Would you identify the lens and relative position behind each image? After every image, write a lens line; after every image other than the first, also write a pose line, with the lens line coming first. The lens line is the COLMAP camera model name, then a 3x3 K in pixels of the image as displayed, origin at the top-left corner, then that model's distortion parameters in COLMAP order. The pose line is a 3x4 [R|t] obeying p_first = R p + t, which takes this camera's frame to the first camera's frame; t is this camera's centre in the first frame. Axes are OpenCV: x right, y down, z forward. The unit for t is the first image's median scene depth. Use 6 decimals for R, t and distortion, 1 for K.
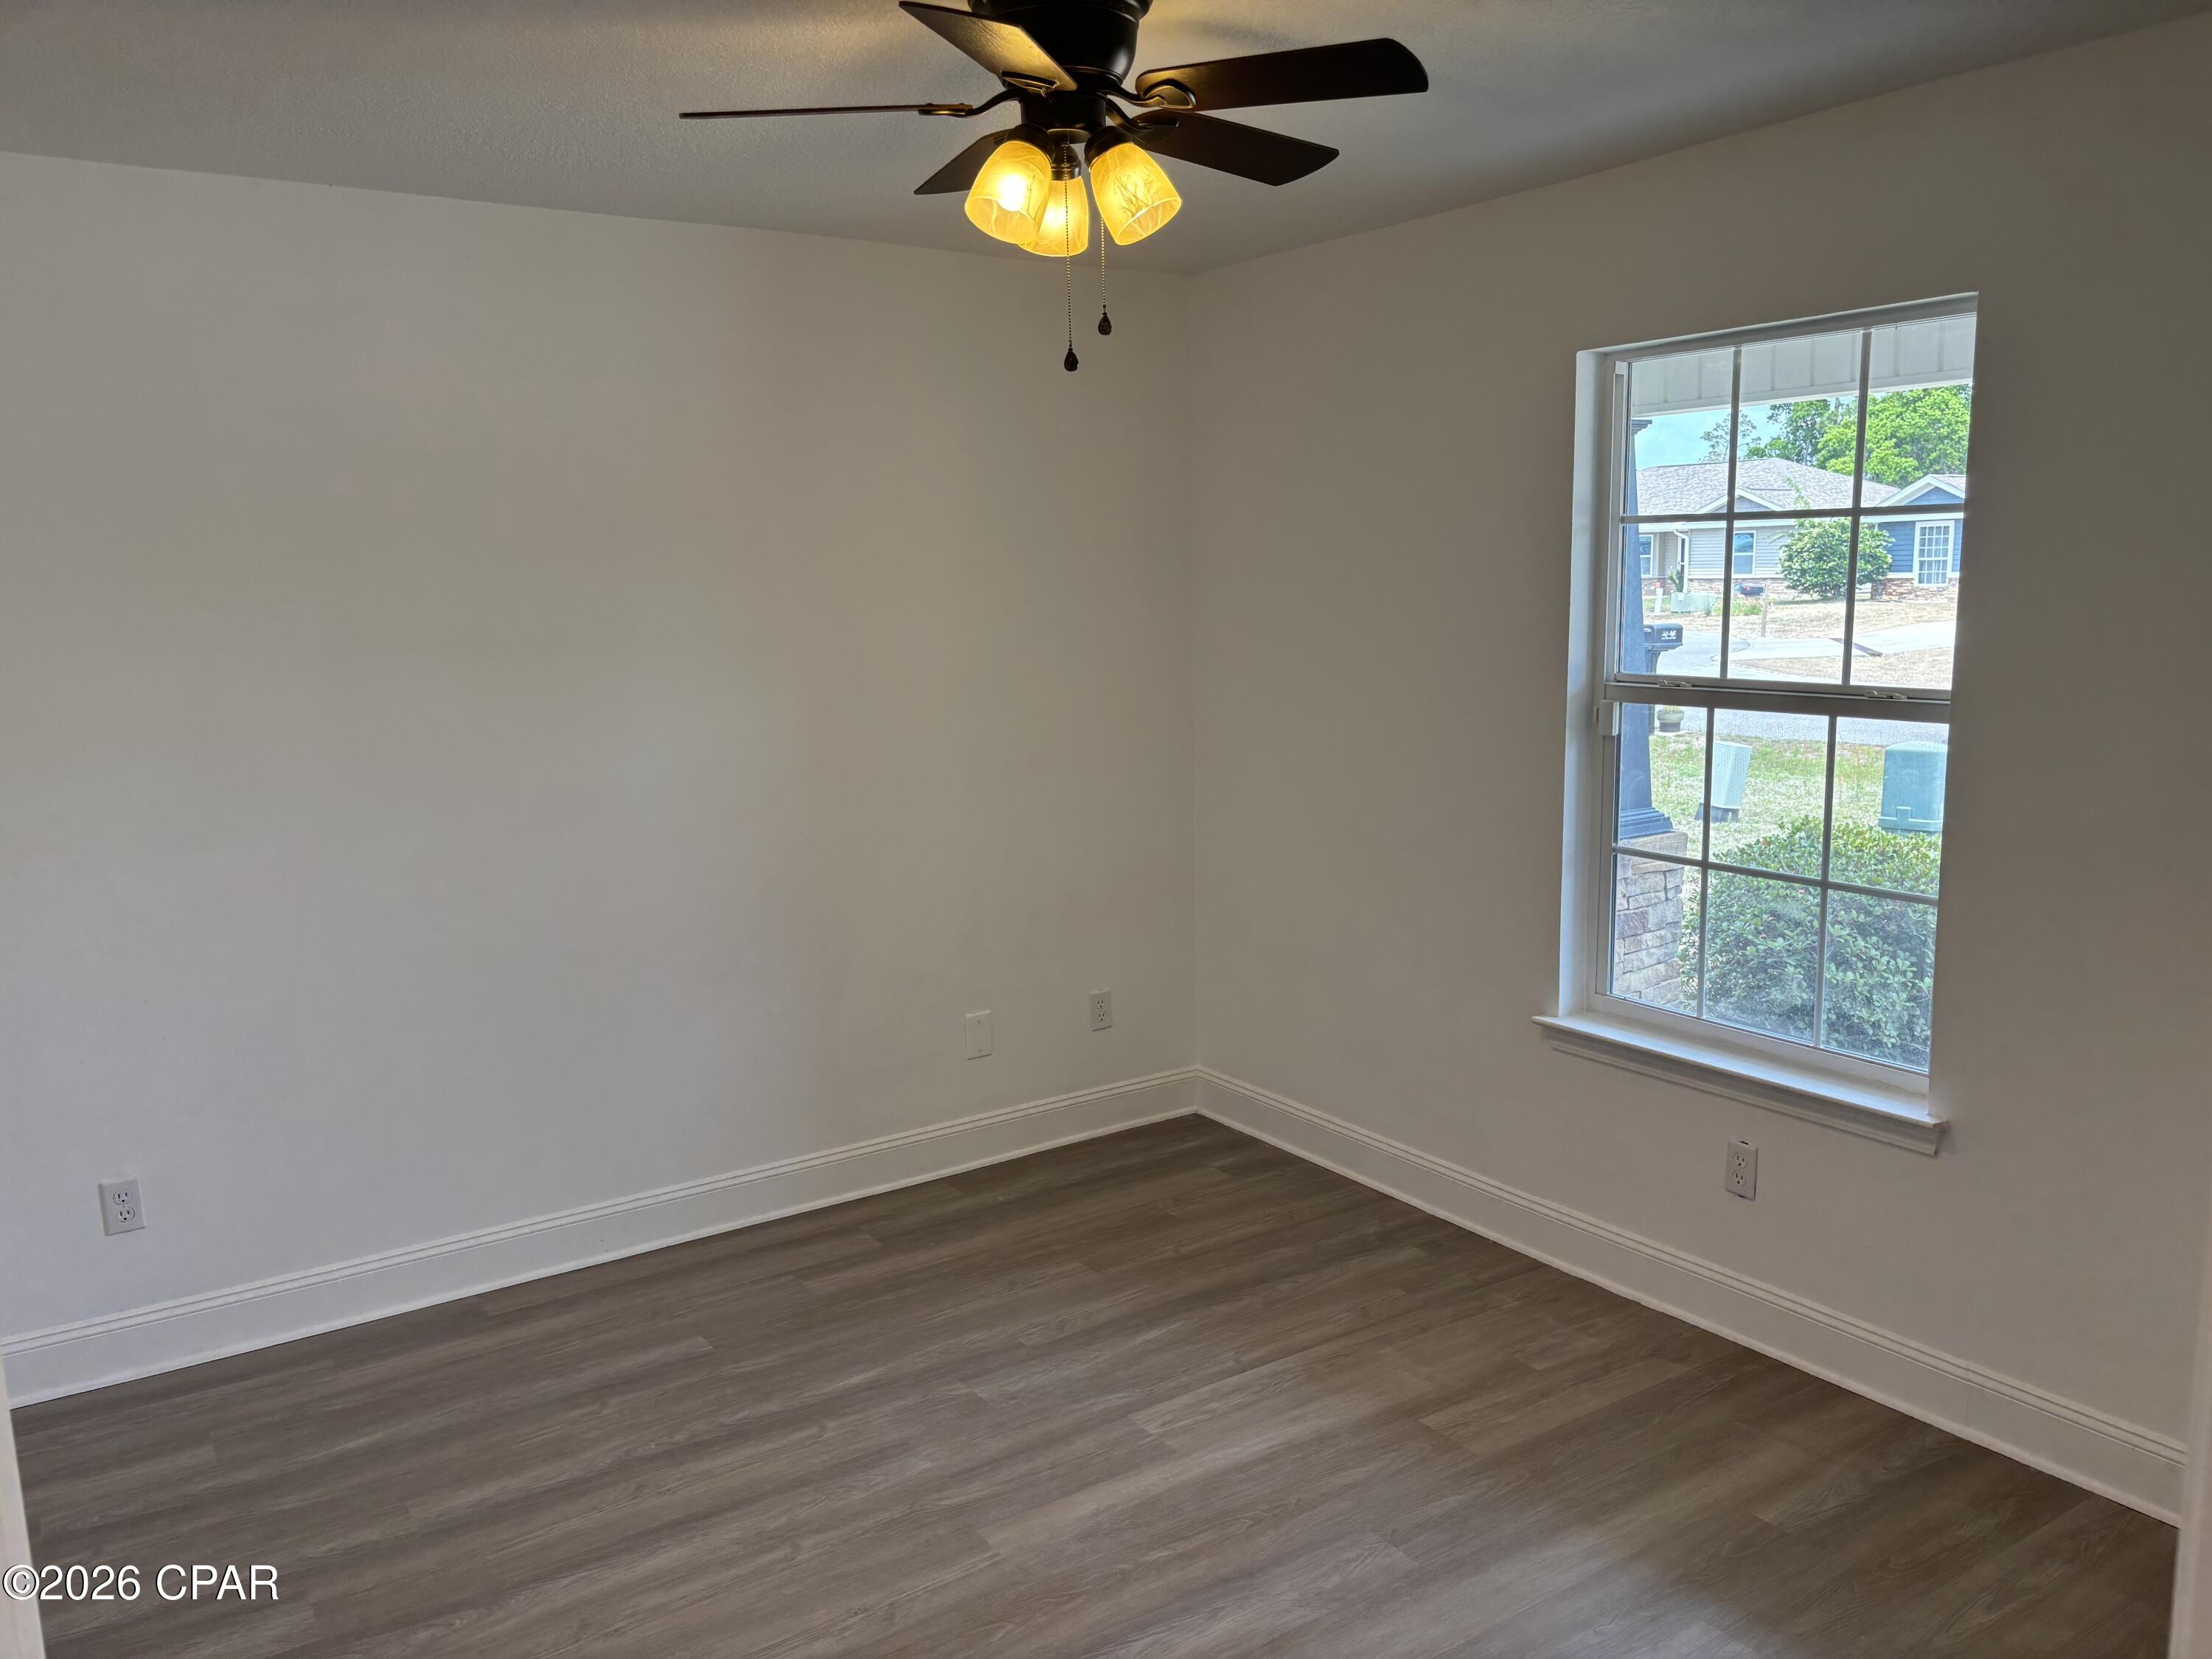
lens RADIAL K [[1668.5, 0, 1115.6], [0, 1668.5, 824.4], [0, 0, 1]] dist [0.056402, -0.062897]
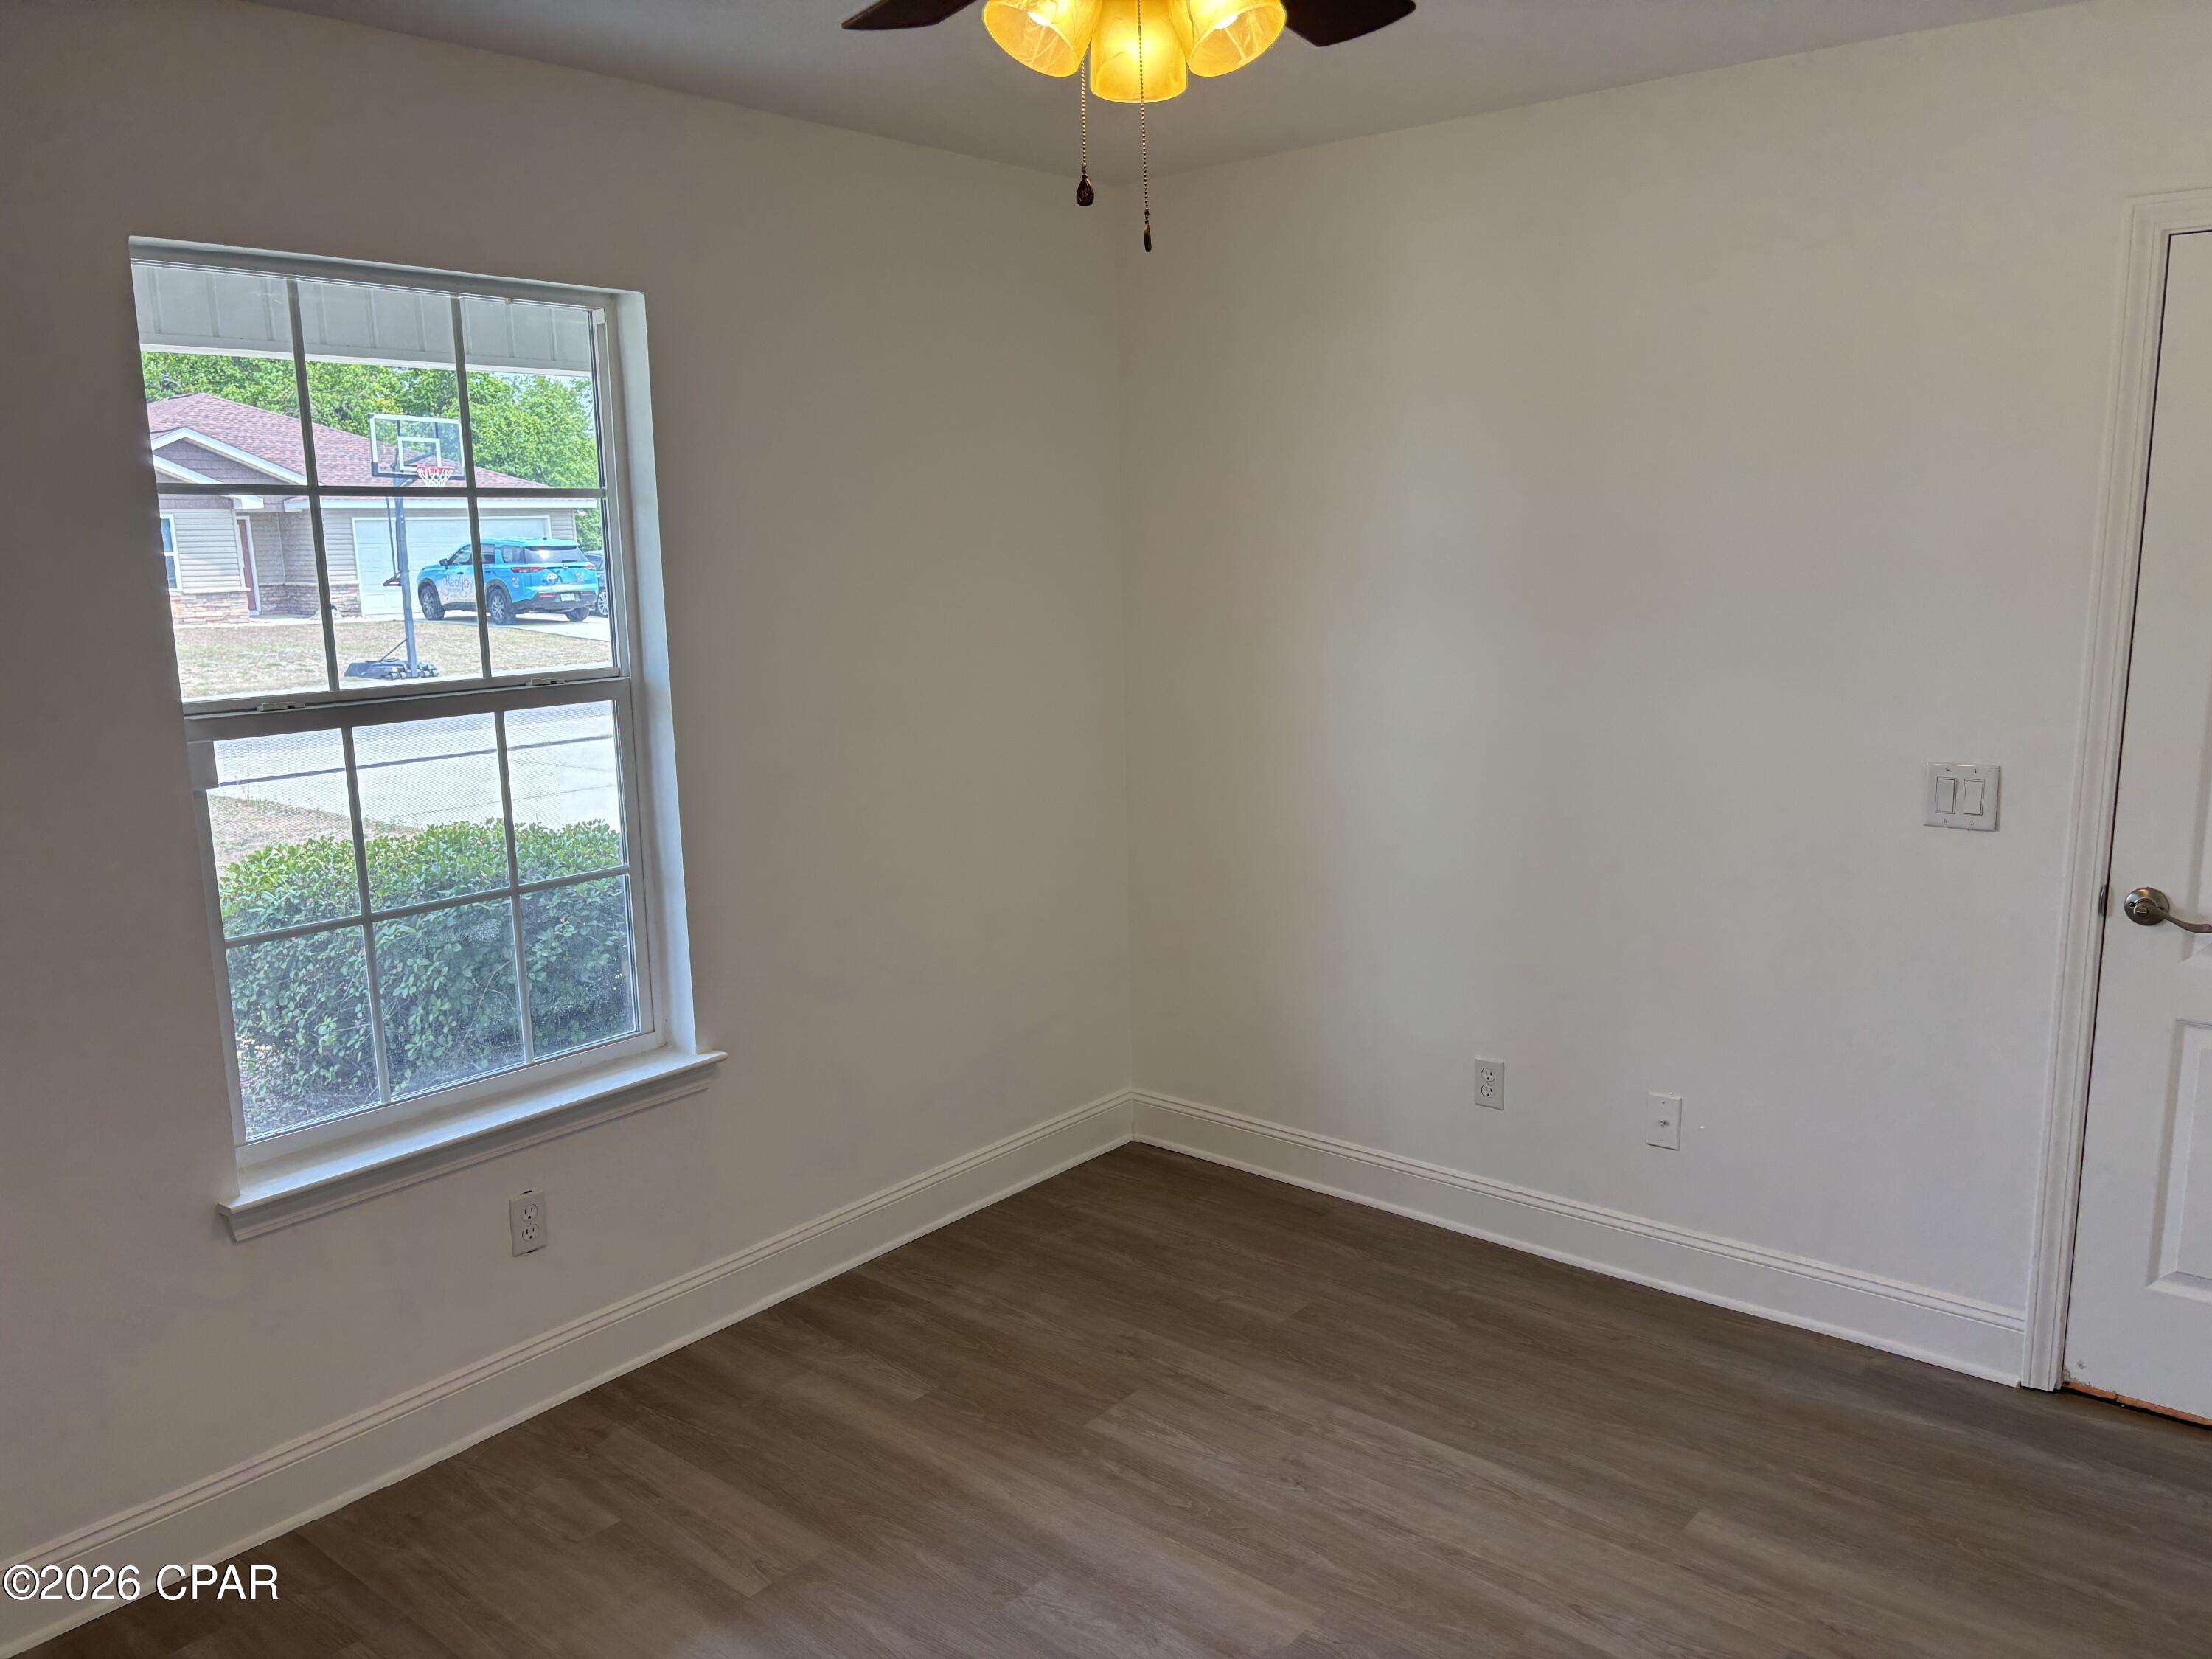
lens RADIAL K [[1668.5, 0, 1118.9], [0, 1668.5, 832.8], [0, 0, 1]] dist [0.056402, -0.062897]
pose [[-0.257438, -0.149319, 0.954688, -0.585807], [0.177705, 0.963822, 0.198667, -0.129084], [-0.949814, 0.220797, -0.221590, 0.932378]]
